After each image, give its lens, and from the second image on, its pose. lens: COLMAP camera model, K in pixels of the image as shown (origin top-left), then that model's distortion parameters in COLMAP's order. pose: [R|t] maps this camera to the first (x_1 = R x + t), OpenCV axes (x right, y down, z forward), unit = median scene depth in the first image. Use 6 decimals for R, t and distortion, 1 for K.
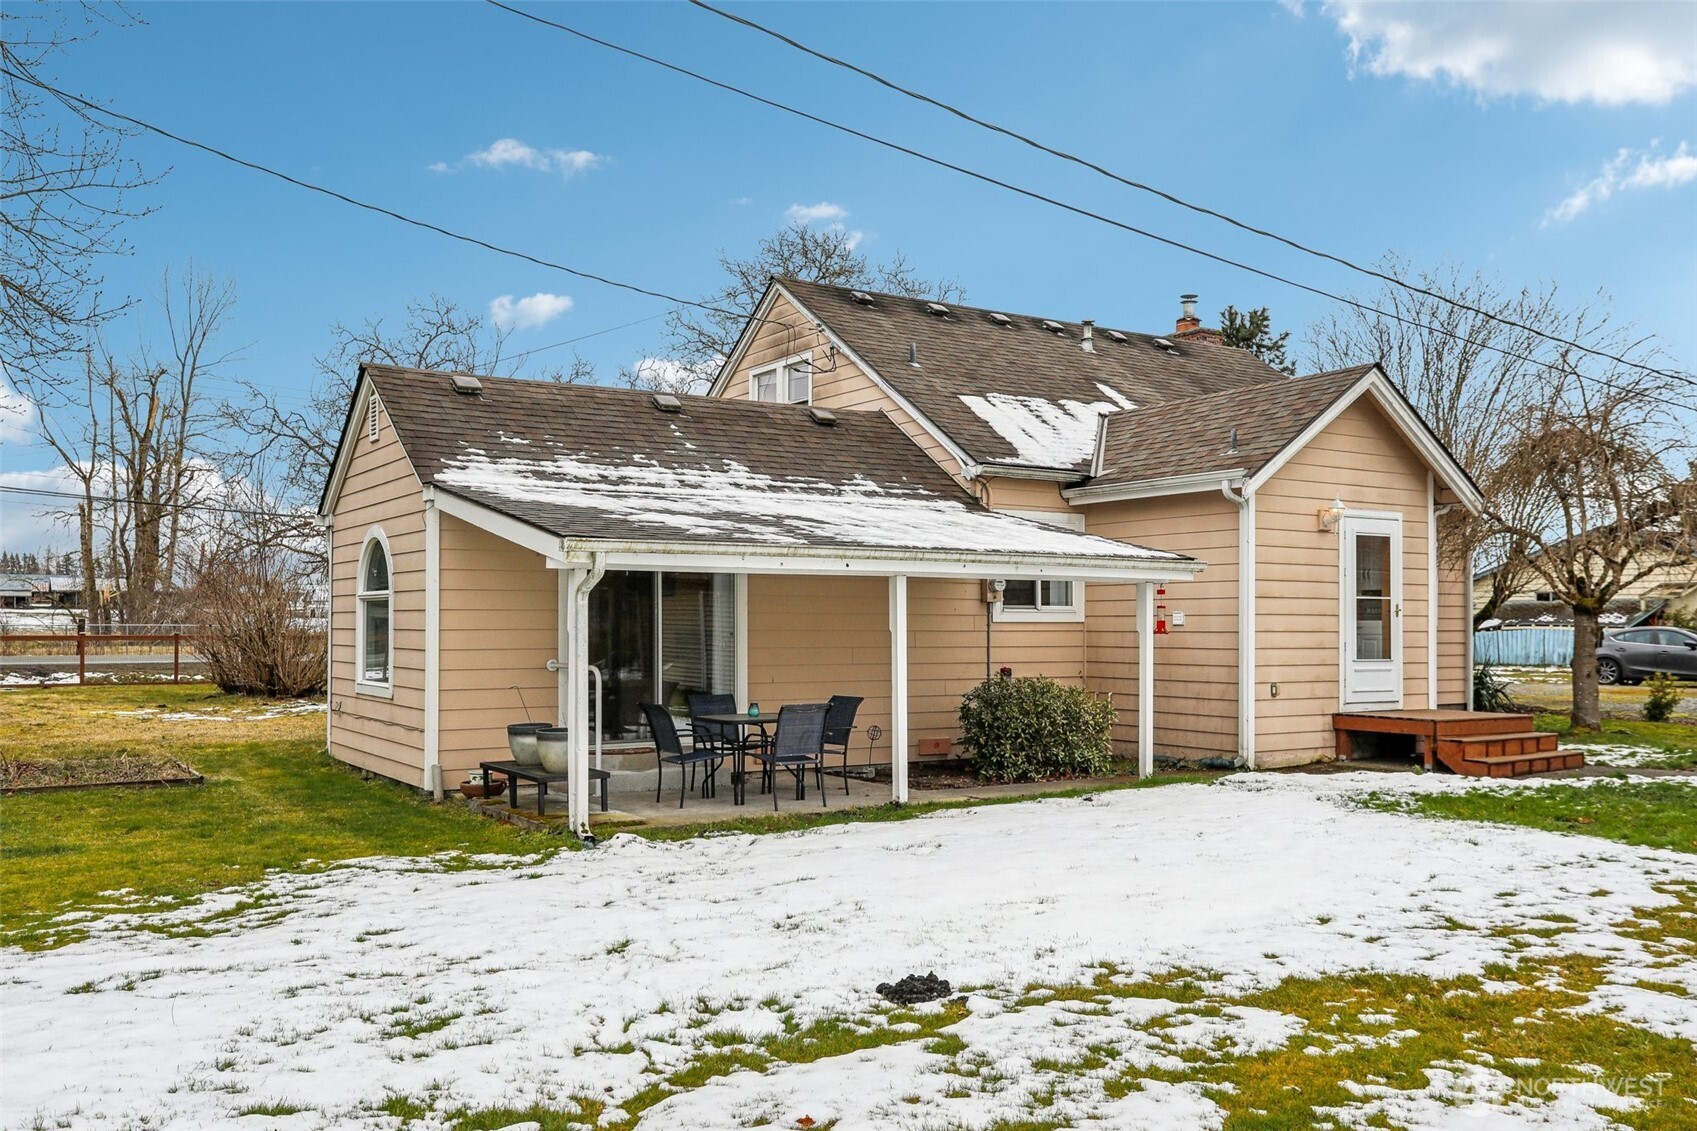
lens RADIAL K [[1469.4, 0, 848.5], [0, 1469.4, 565.5], [0, 0, 1]] dist [-0.000167, -0.000355]
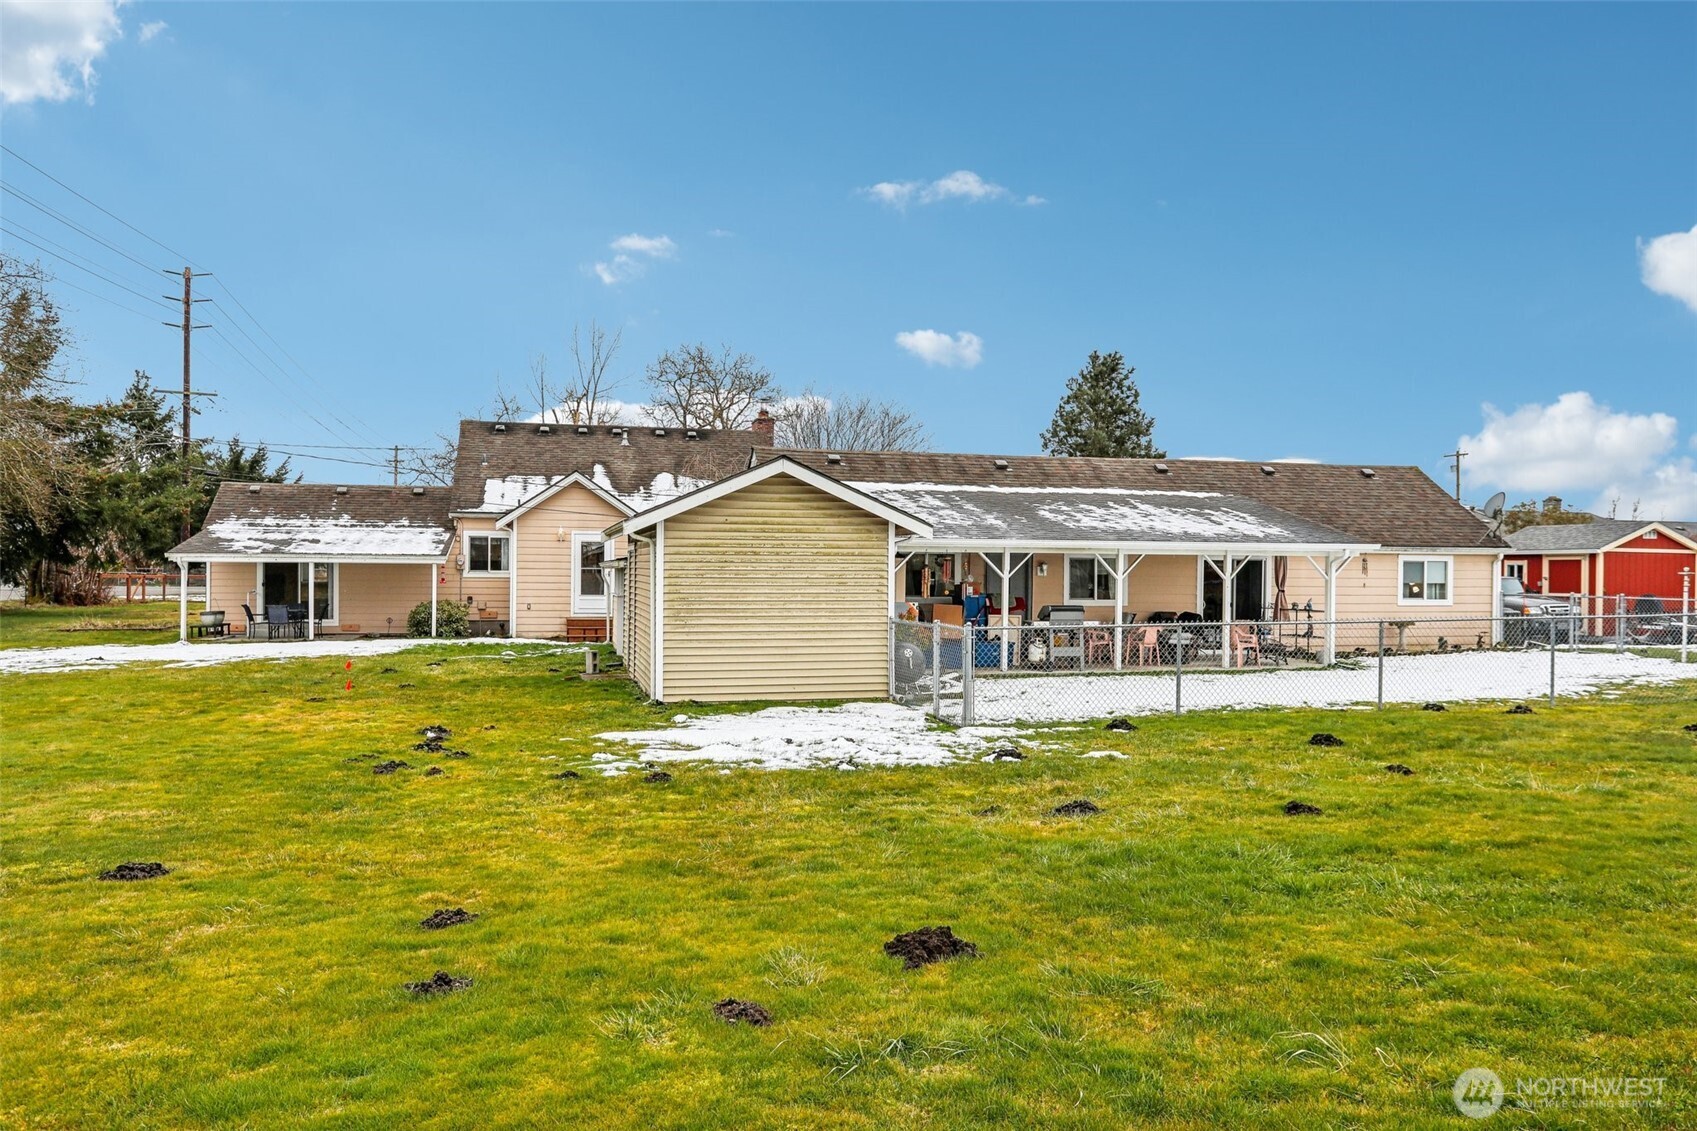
lens RADIAL K [[1243.6, 0, 848.5], [0, 1243.6, 565.5], [0, 0, 1]] dist [-0.001914, 0.000040]
pose [[0.948129, 0.004471, -0.317853, 1.407318], [0.008187, 0.999226, 0.038477, -0.057160], [0.317779, -0.039084, 0.947359, -0.763071]]
